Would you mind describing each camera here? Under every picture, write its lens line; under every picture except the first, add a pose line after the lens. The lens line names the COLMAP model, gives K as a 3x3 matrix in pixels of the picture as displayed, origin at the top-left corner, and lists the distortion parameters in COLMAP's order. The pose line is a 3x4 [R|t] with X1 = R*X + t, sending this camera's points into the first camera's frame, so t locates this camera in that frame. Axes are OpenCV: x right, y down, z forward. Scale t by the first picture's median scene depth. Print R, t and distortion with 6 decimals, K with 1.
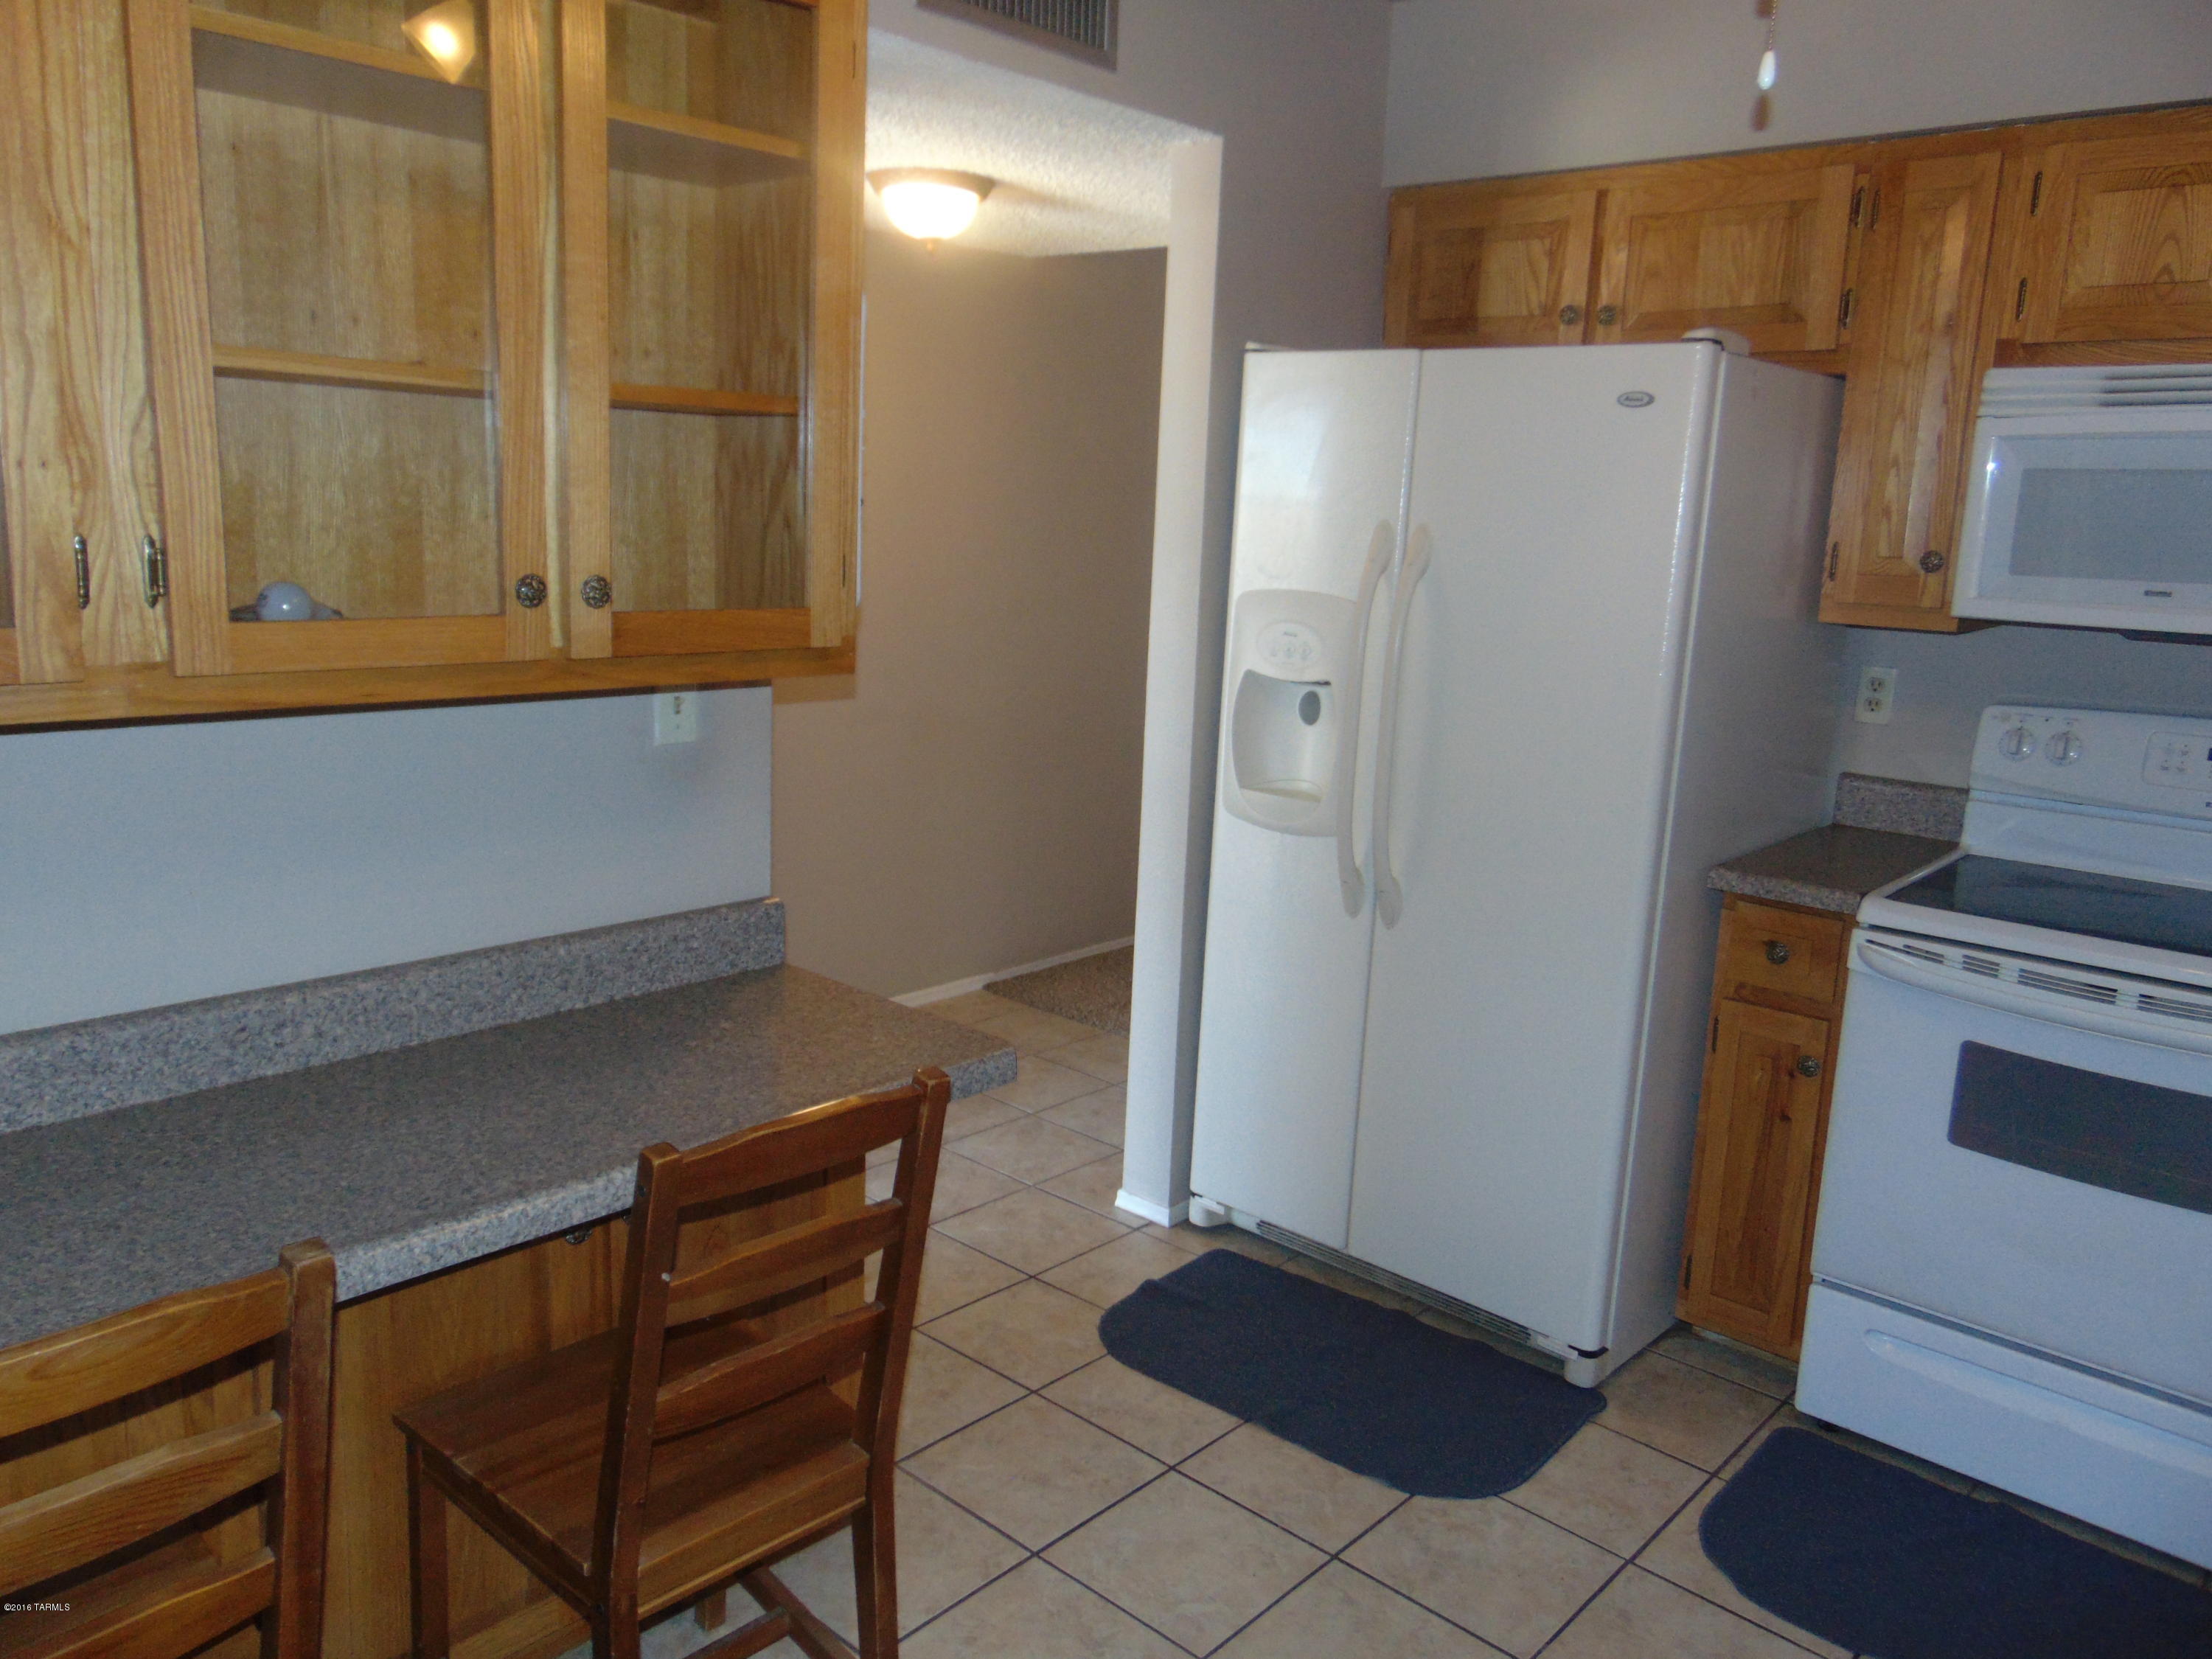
lens RADIAL K [[1662.0, 0, 1106.0], [0, 1662.0, 829.5], [0, 0, 1]] dist [-0.009189, 0.044575]
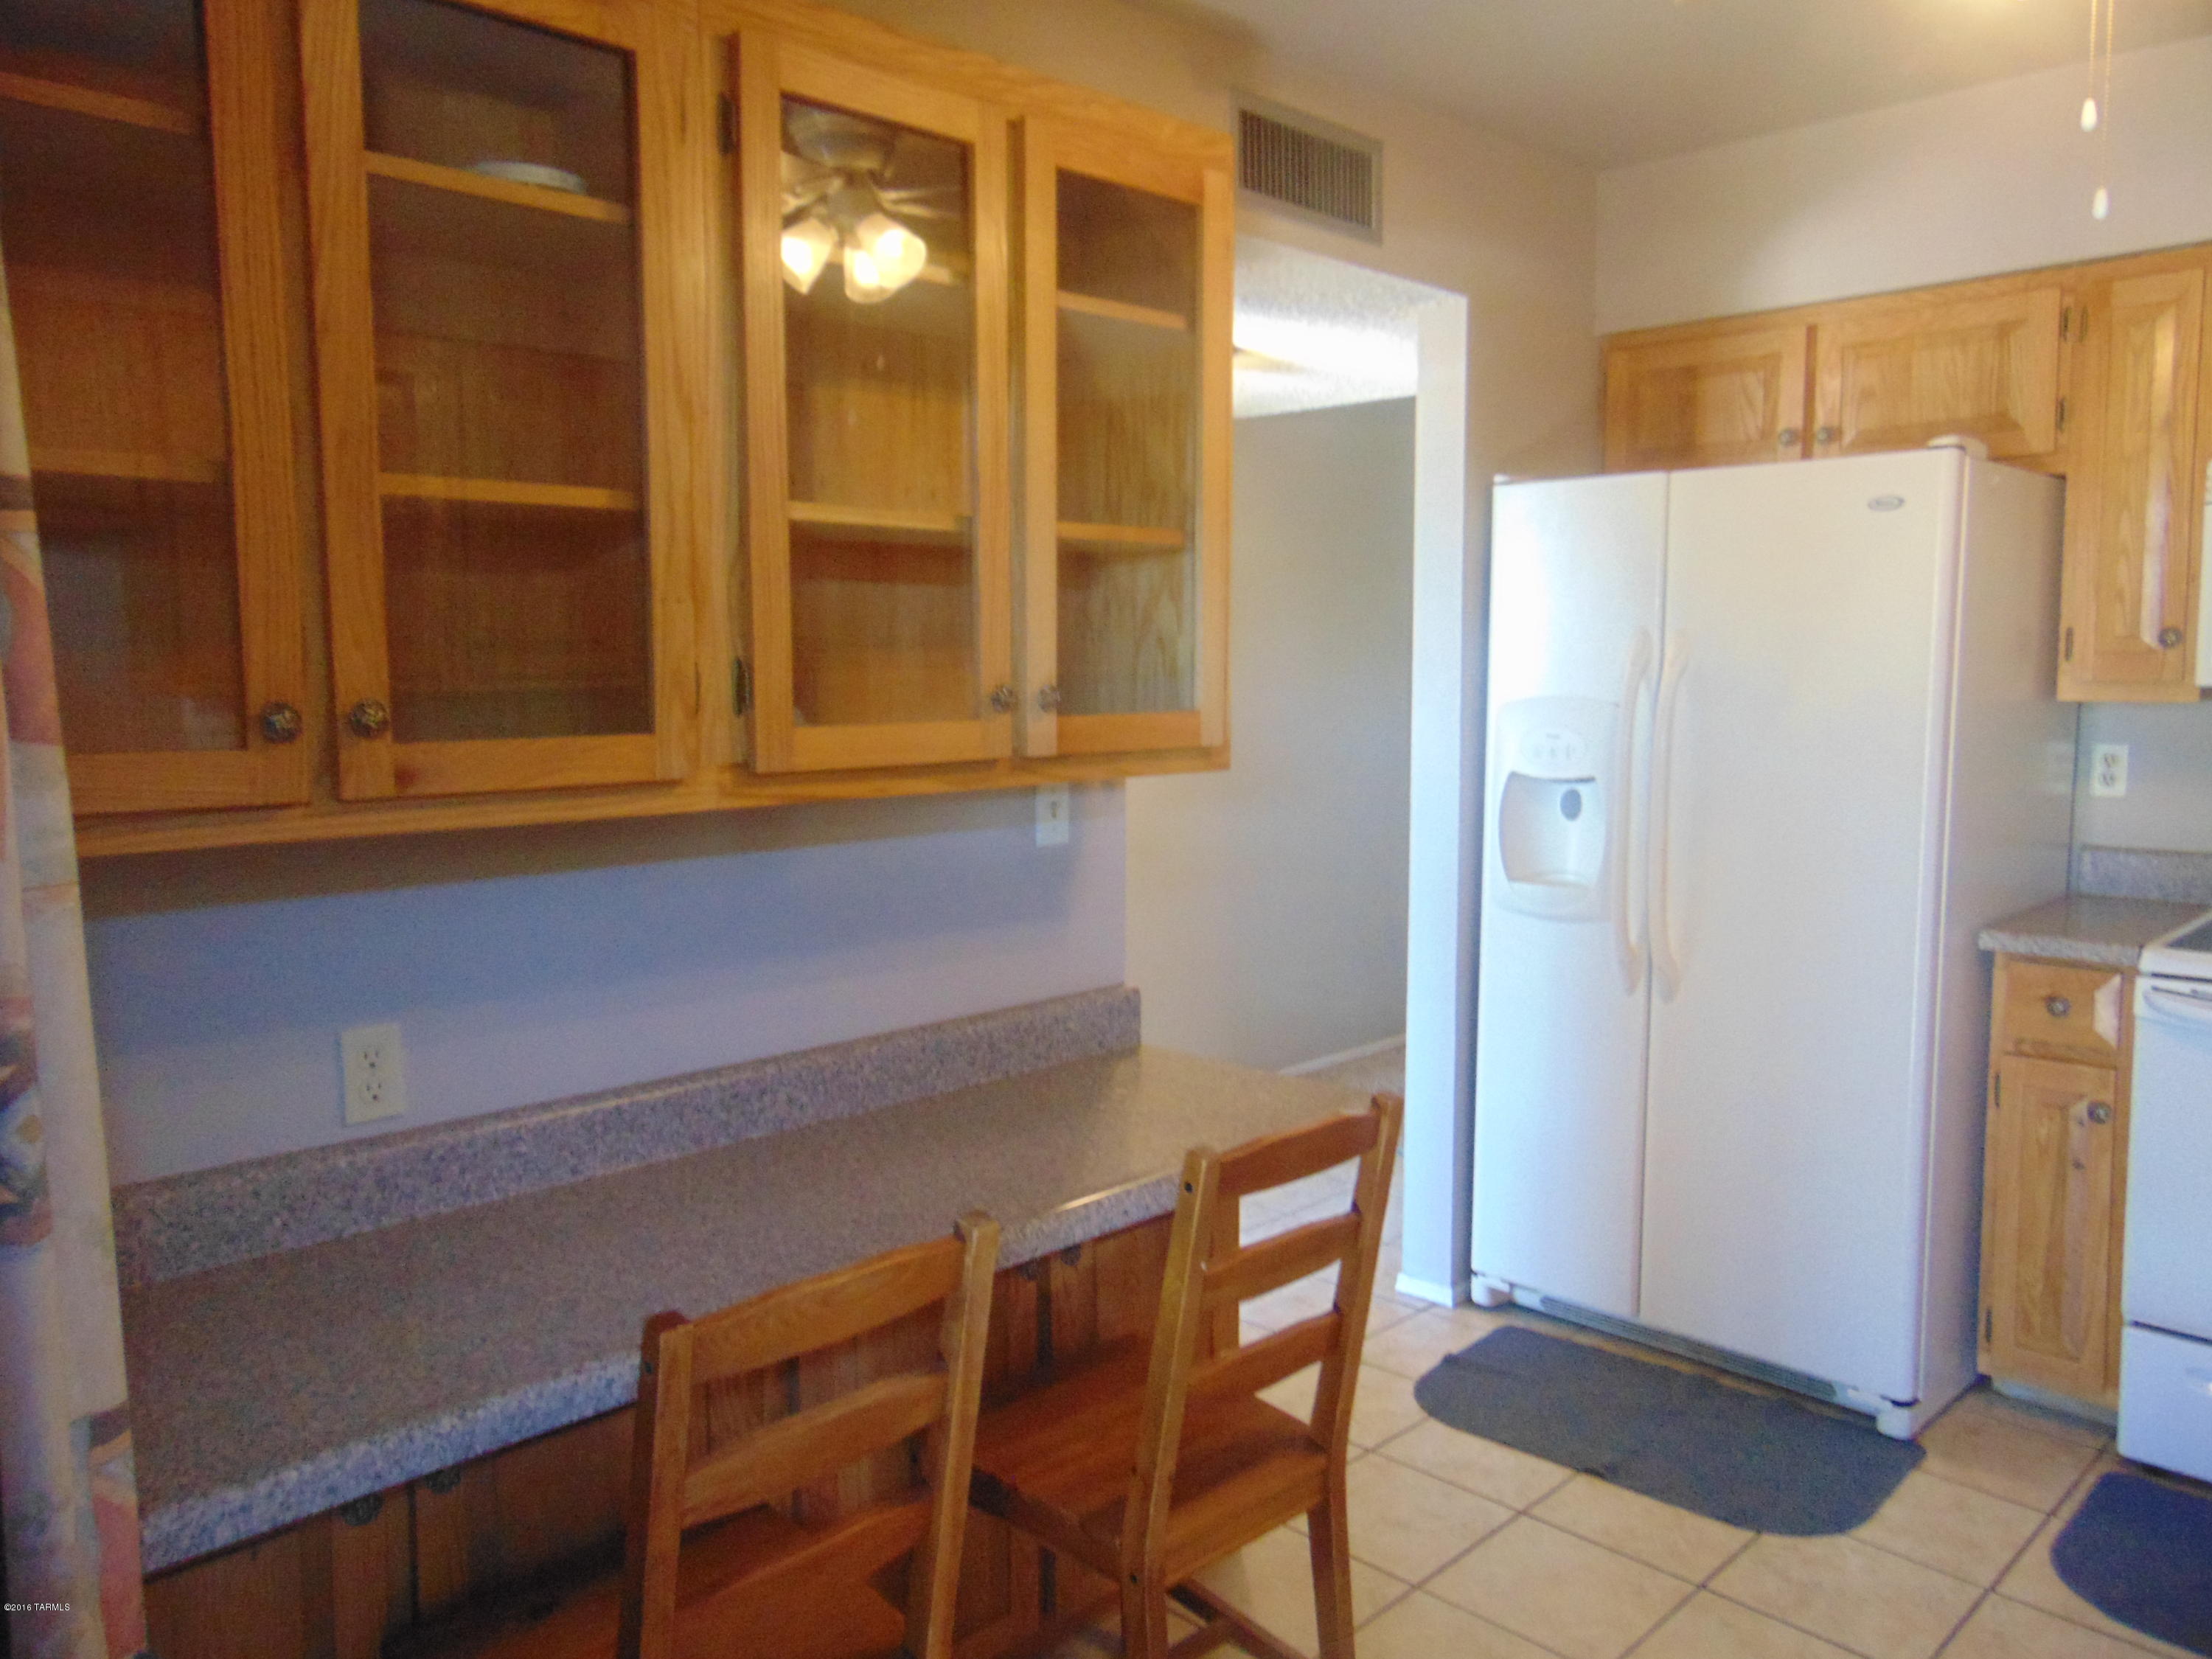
lens RADIAL K [[1663.9, 0, 1106.0], [0, 1663.9, 829.5], [0, 0, 1]] dist [-0.043237, 0.091310]
pose [[0.997646, -0.042746, -0.053624, -0.136301], [0.037402, 0.994584, -0.096968, 0.040464], [0.057479, 0.094734, 0.993842, -0.093711]]
